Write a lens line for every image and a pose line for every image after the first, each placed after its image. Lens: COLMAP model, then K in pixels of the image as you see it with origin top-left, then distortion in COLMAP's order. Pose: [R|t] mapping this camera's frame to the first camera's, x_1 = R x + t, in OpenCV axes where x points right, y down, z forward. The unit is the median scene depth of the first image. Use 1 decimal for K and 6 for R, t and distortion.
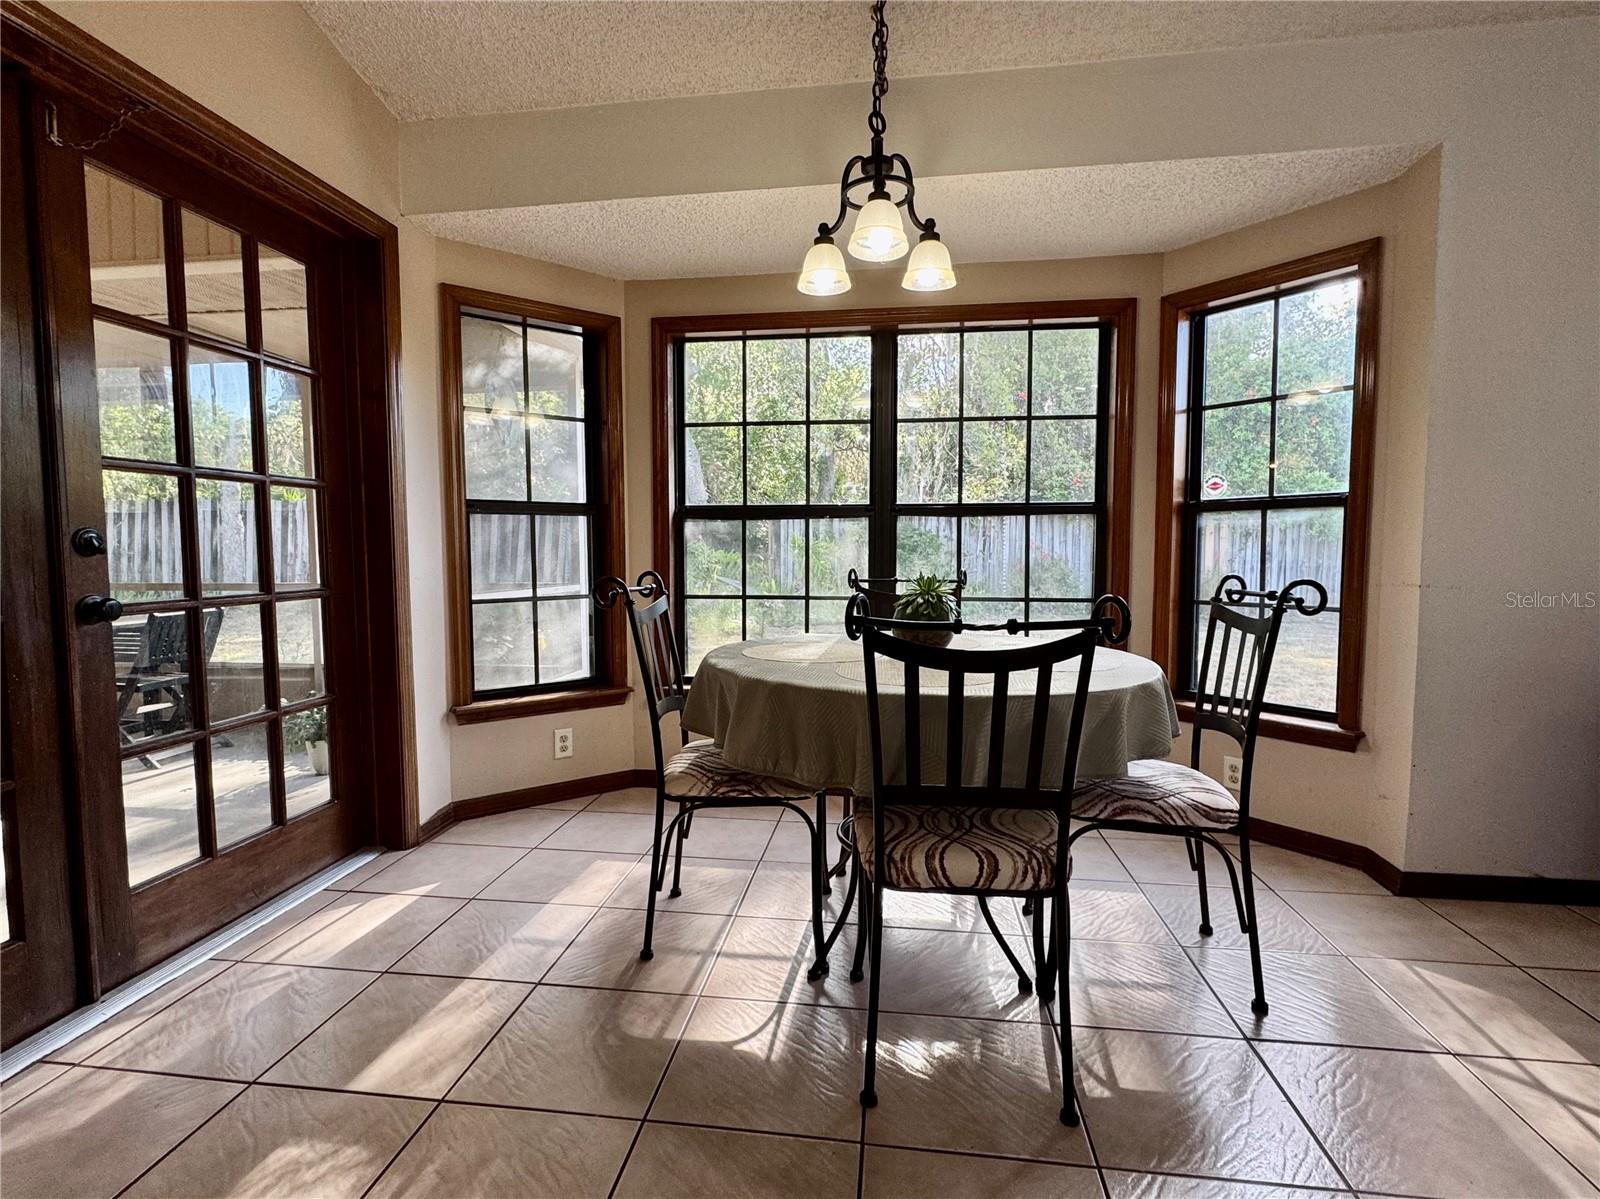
lens RADIAL K [[774.2, 0, 795.8], [0, 774.2, 599.3], [0, 0, 1]] dist [-0.001350, 0.000329]
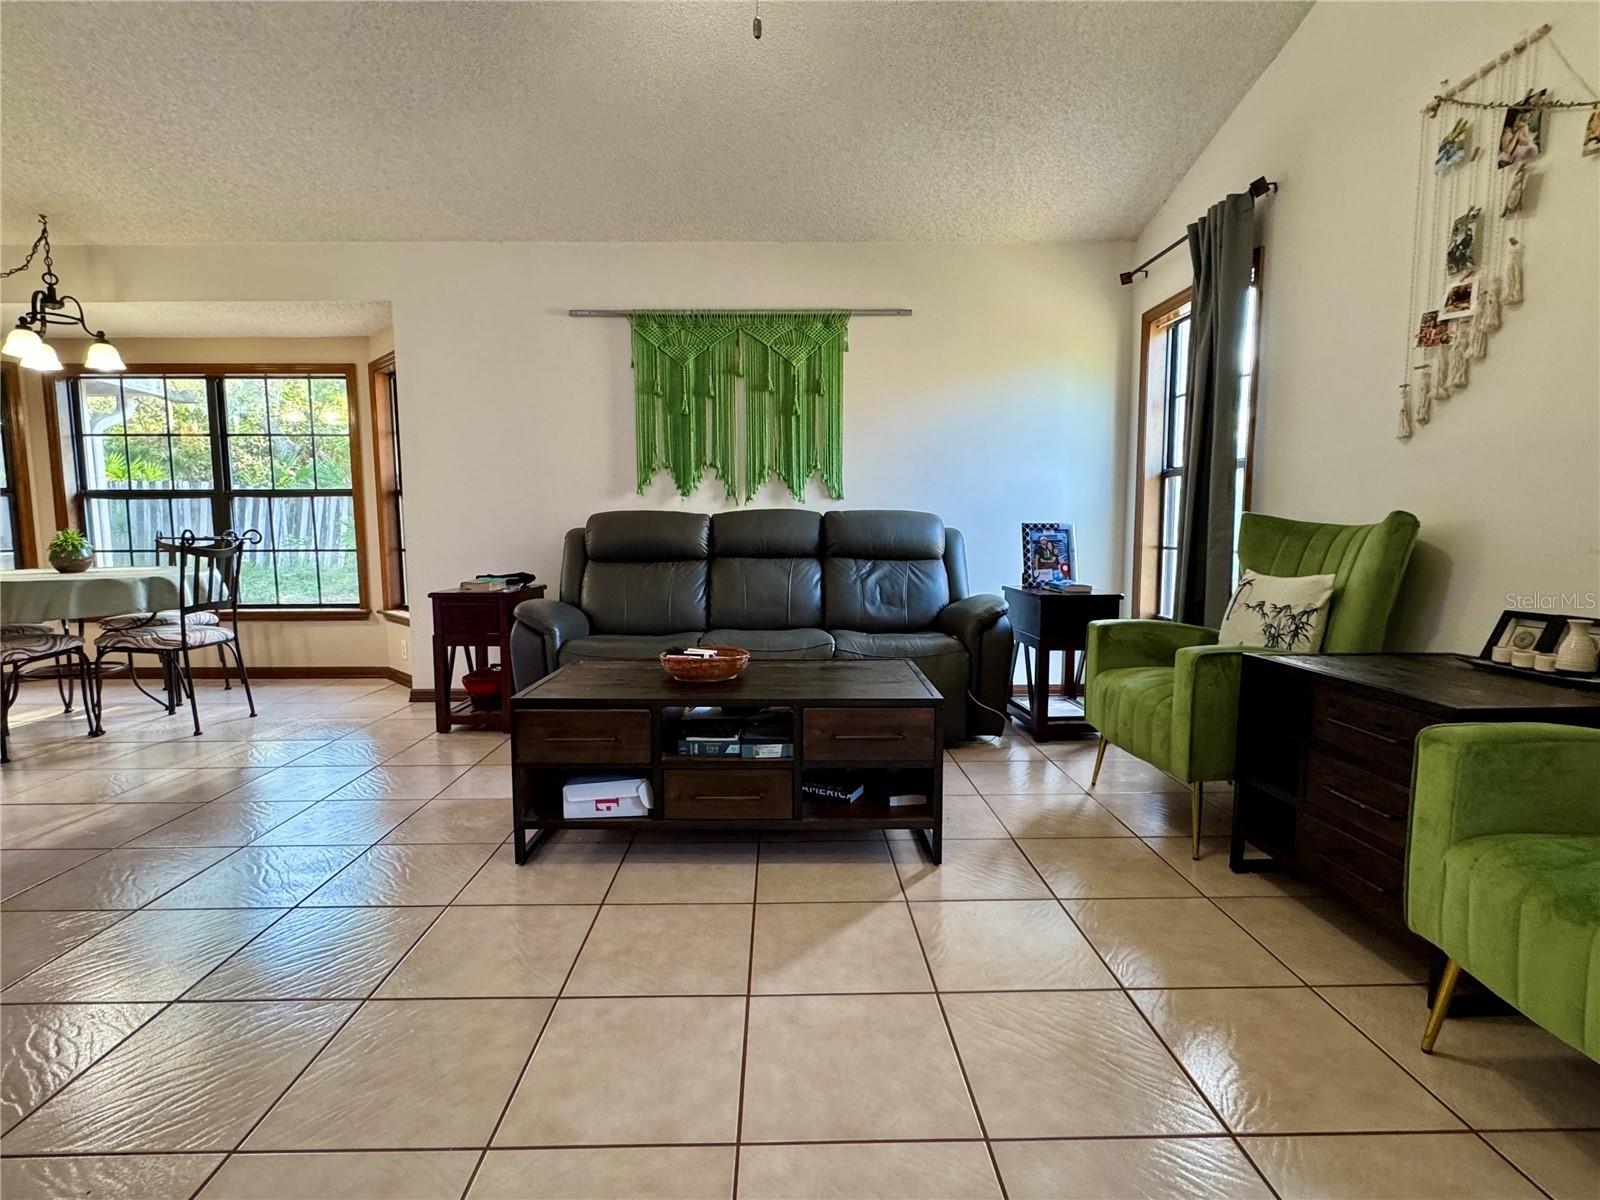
lens RADIAL K [[774.2, 0, 795.8], [0, 774.2, 599.8], [0, 0, 1]] dist [-0.001350, 0.000329]
pose [[0.986755, -0.020754, 0.160883, 1.232353], [0.015057, 0.999218, 0.036551, 0.070394], [-0.161516, -0.033645, 0.986296, -0.874777]]
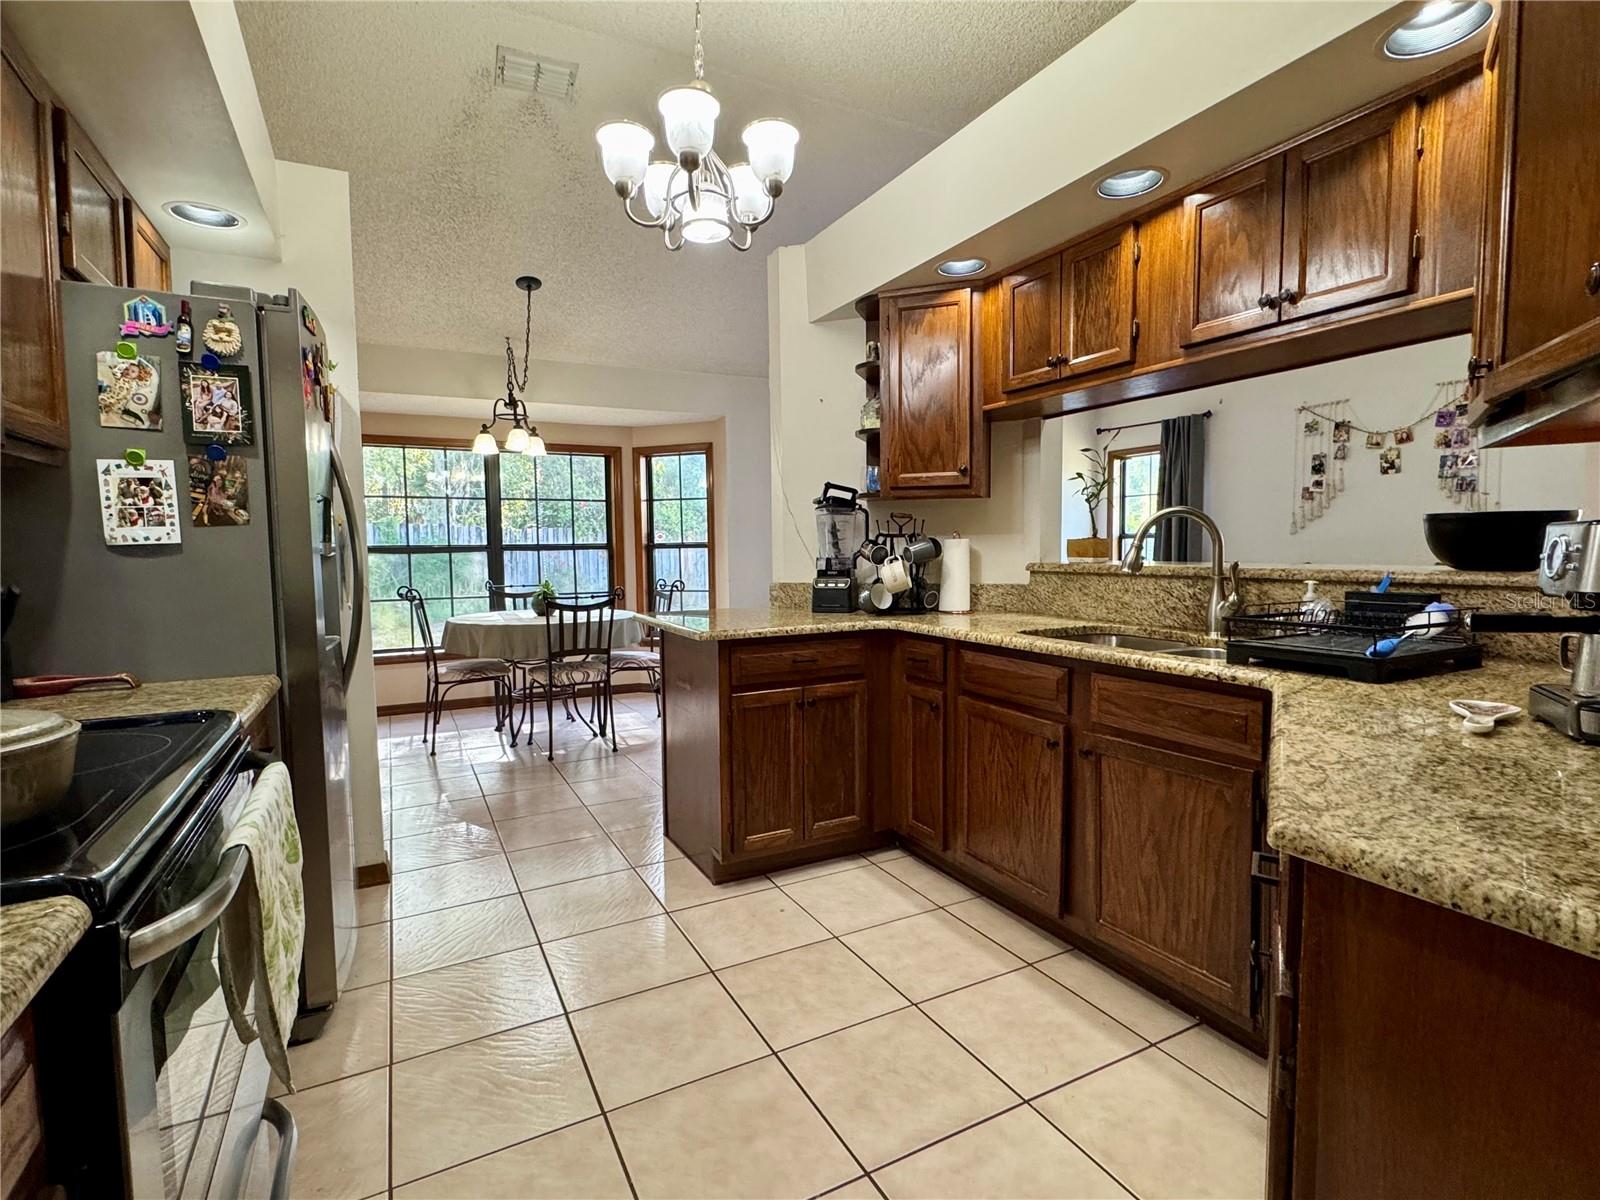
lens RADIAL K [[774.2, 0, 795.8], [0, 774.2, 599.8], [0, 0, 1]] dist [-0.001350, 0.000329]
pose [[0.812852, -0.046744, 0.580591, -0.464943], [0.048041, 0.998759, 0.013152, 0.020262], [-0.580485, 0.017201, 0.814089, -1.100089]]
